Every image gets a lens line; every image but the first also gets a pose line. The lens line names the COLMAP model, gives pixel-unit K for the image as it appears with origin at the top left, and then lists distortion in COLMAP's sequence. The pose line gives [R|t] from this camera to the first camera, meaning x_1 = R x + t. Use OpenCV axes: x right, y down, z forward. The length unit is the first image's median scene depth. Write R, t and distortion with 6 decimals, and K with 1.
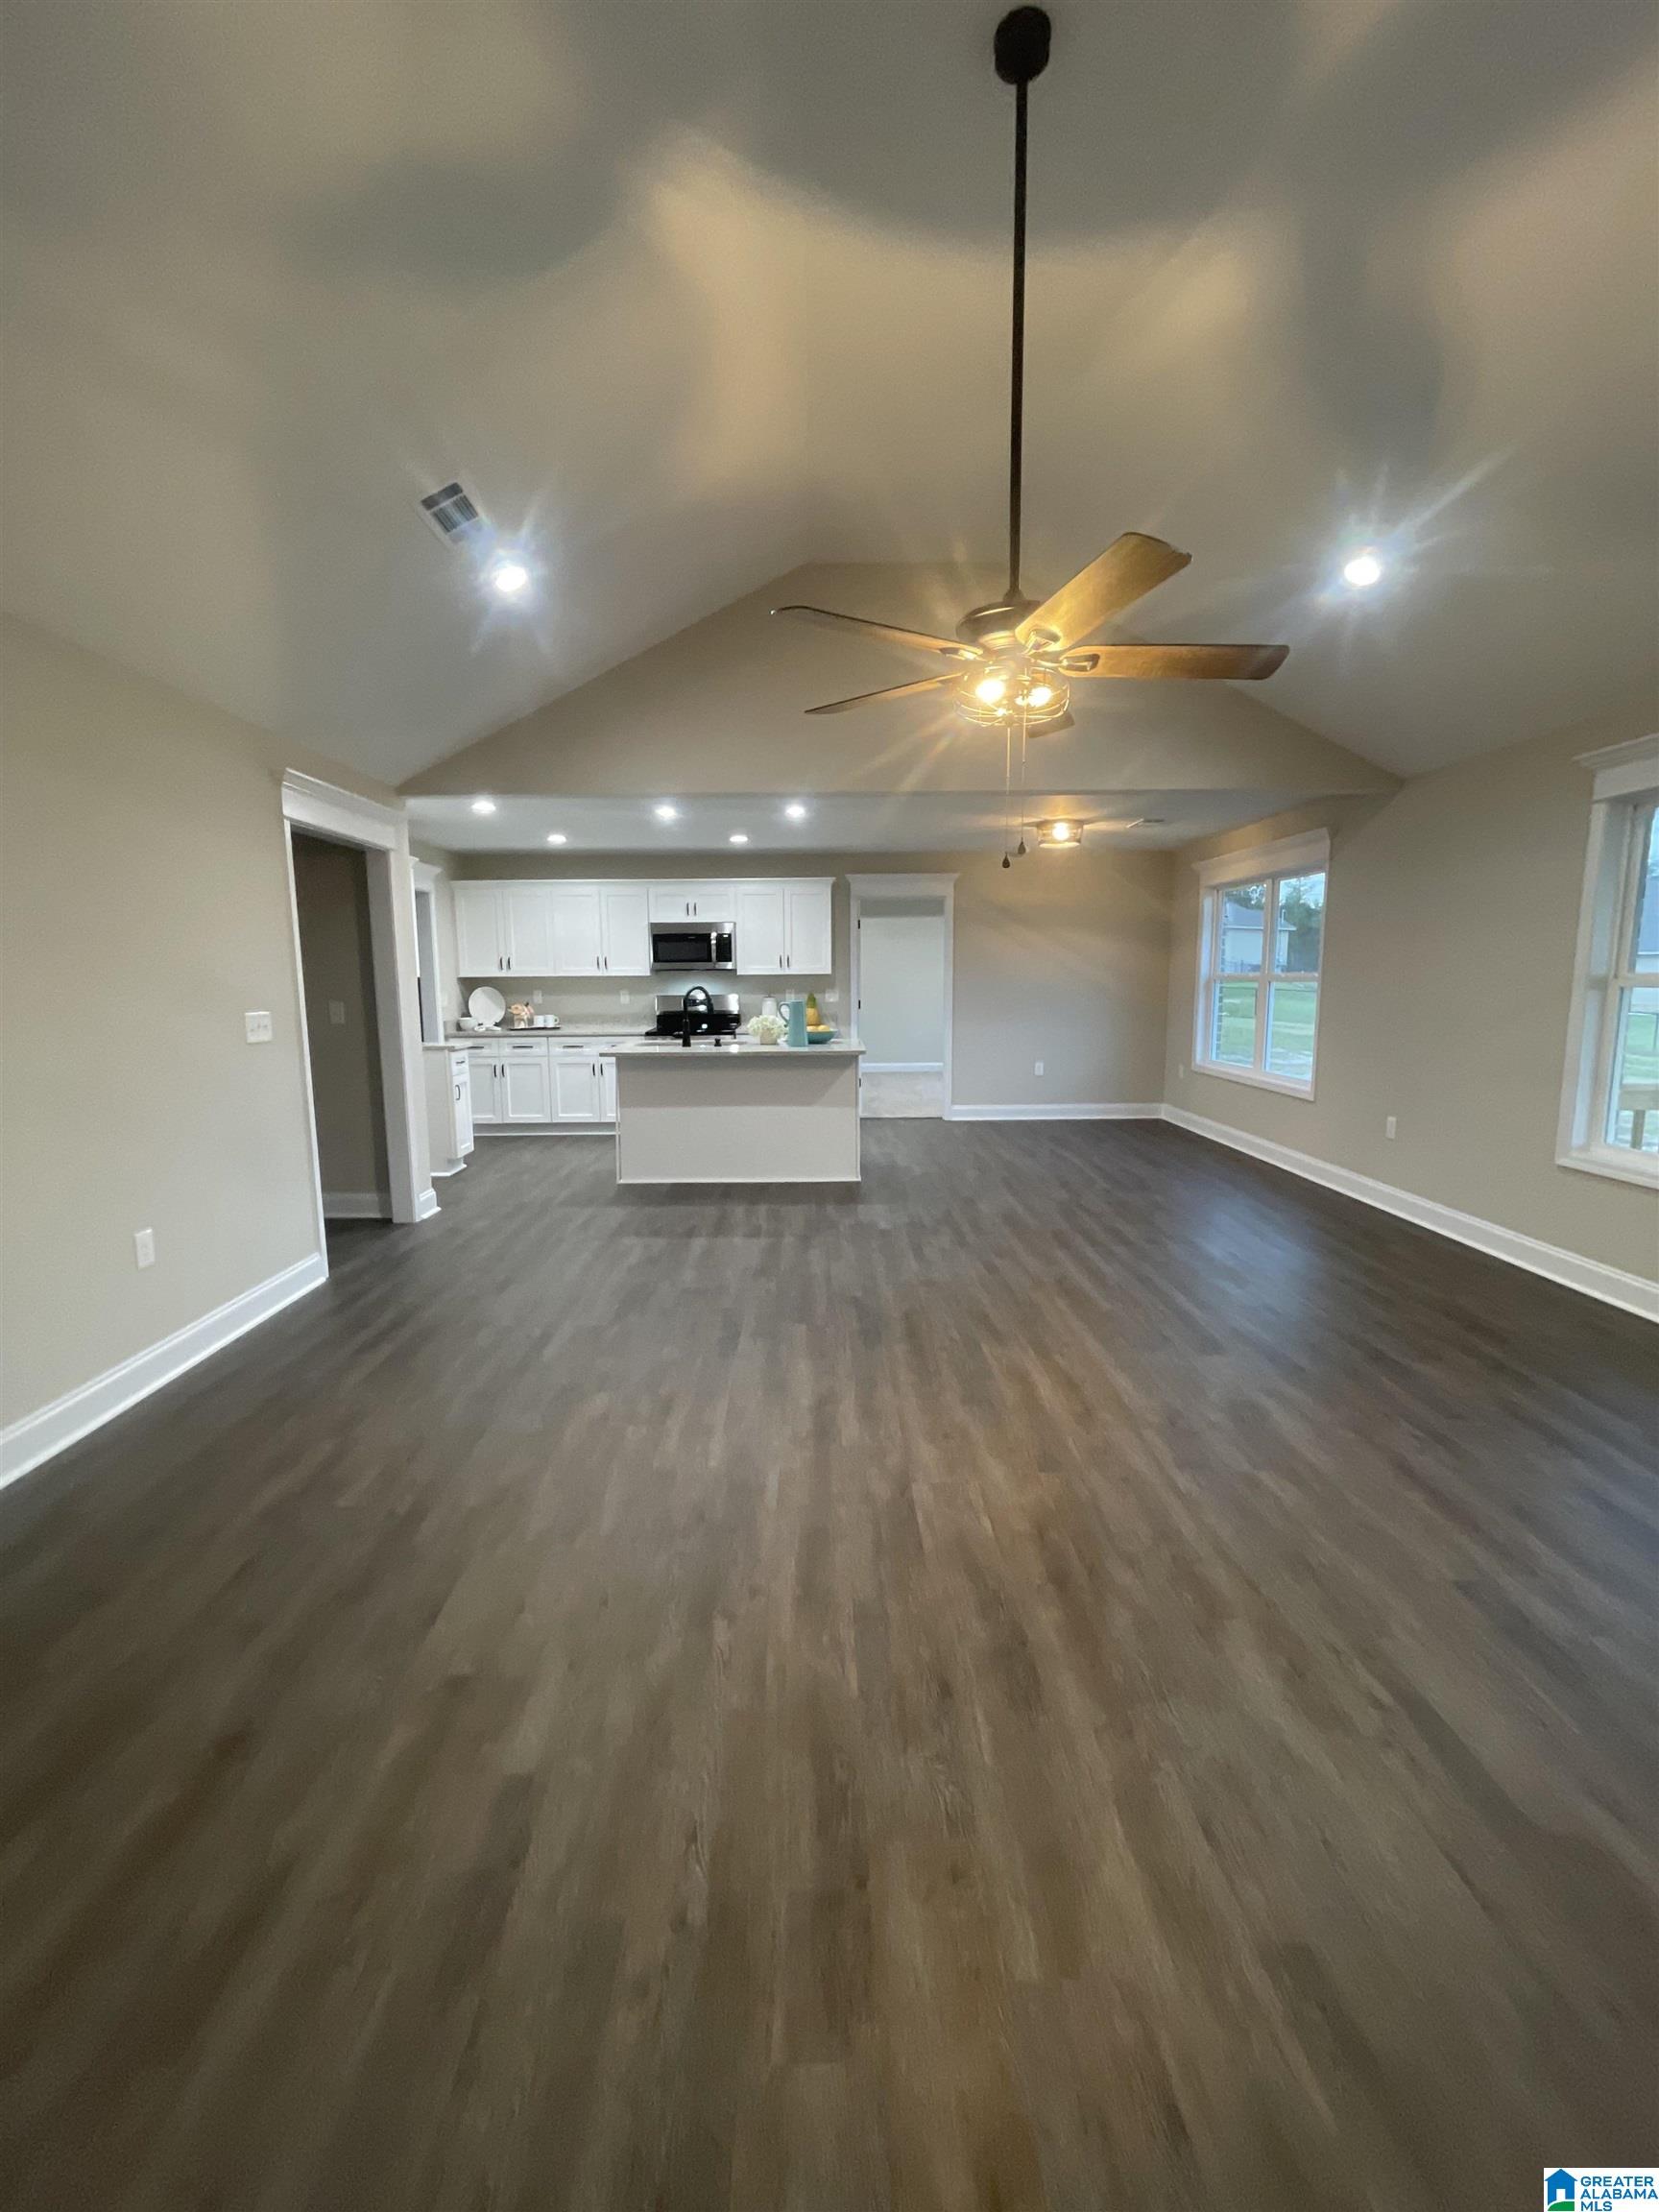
lens RADIAL K [[891.7, 0, 824.9], [0, 891.7, 1097.3], [0, 0, 1]] dist [-0.007853, 0.000053]
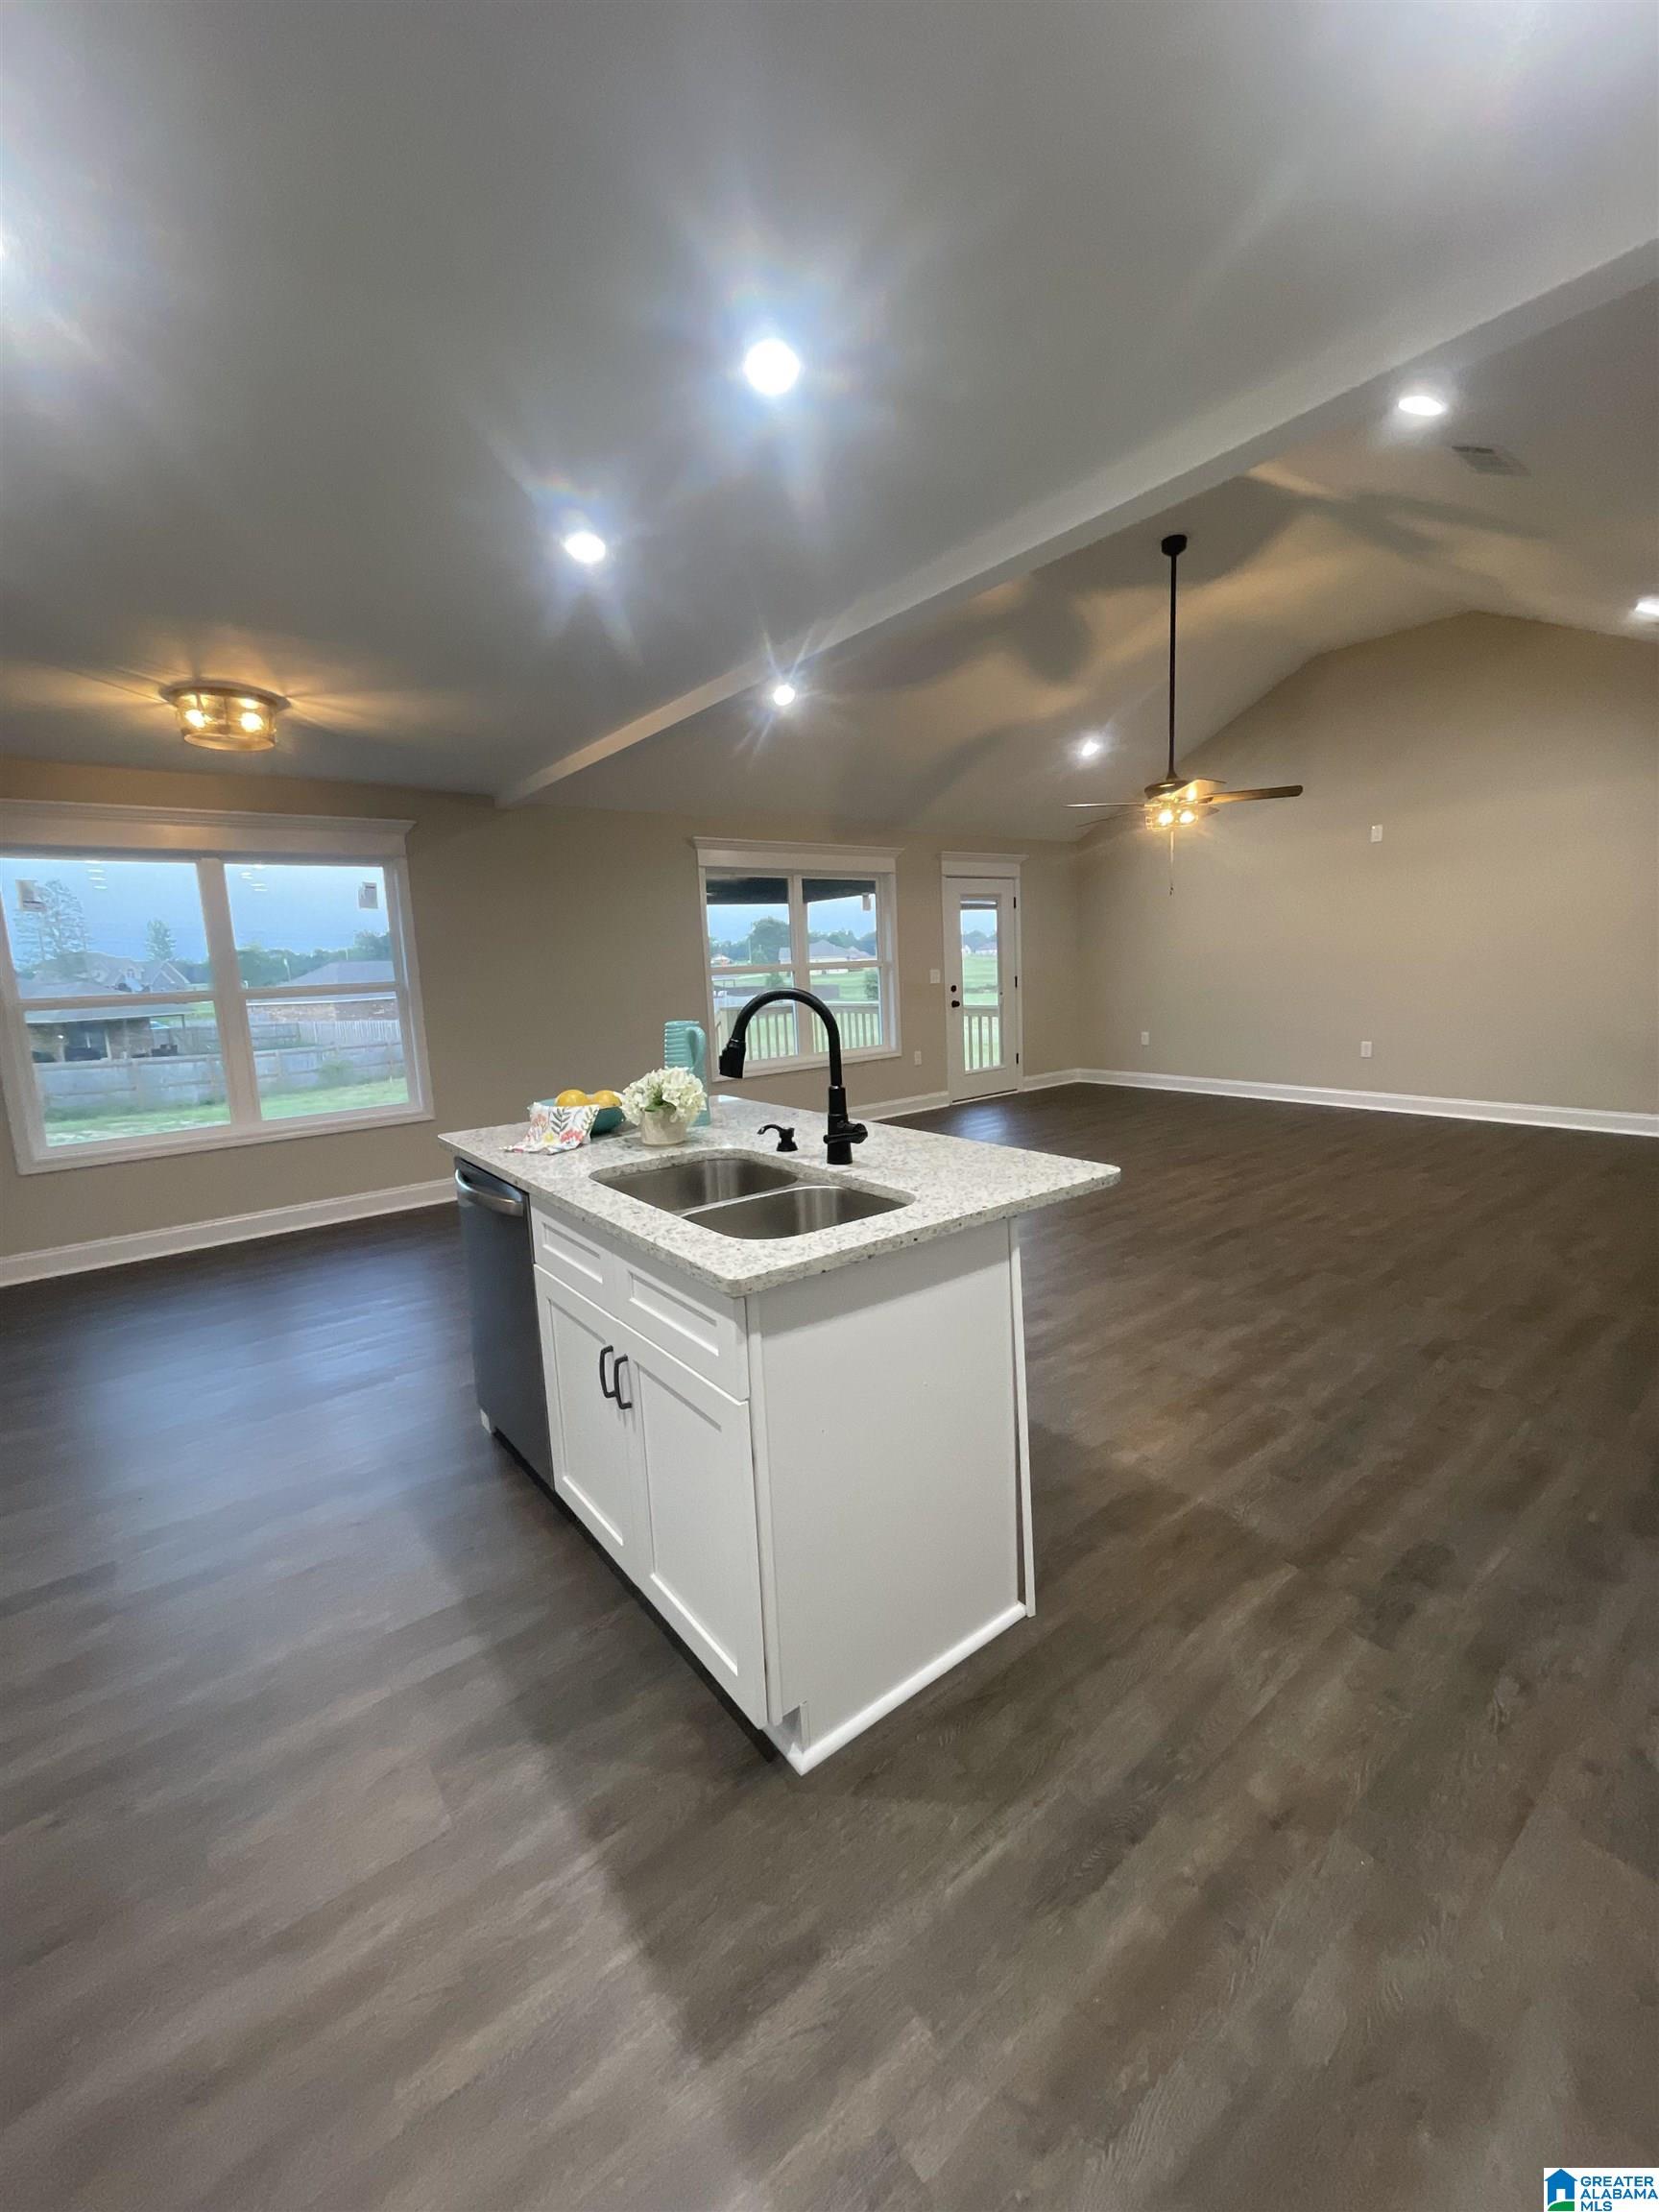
lens RADIAL K [[891.7, 0, 824.9], [0, 891.7, 1097.3], [0, 0, 1]] dist [-0.007853, 0.000053]
pose [[-0.602273, -0.083372, 0.793925, -0.636770], [0.158416, 0.962270, 0.221225, -0.236083], [-0.782414, 0.259008, -0.566342, 1.808917]]
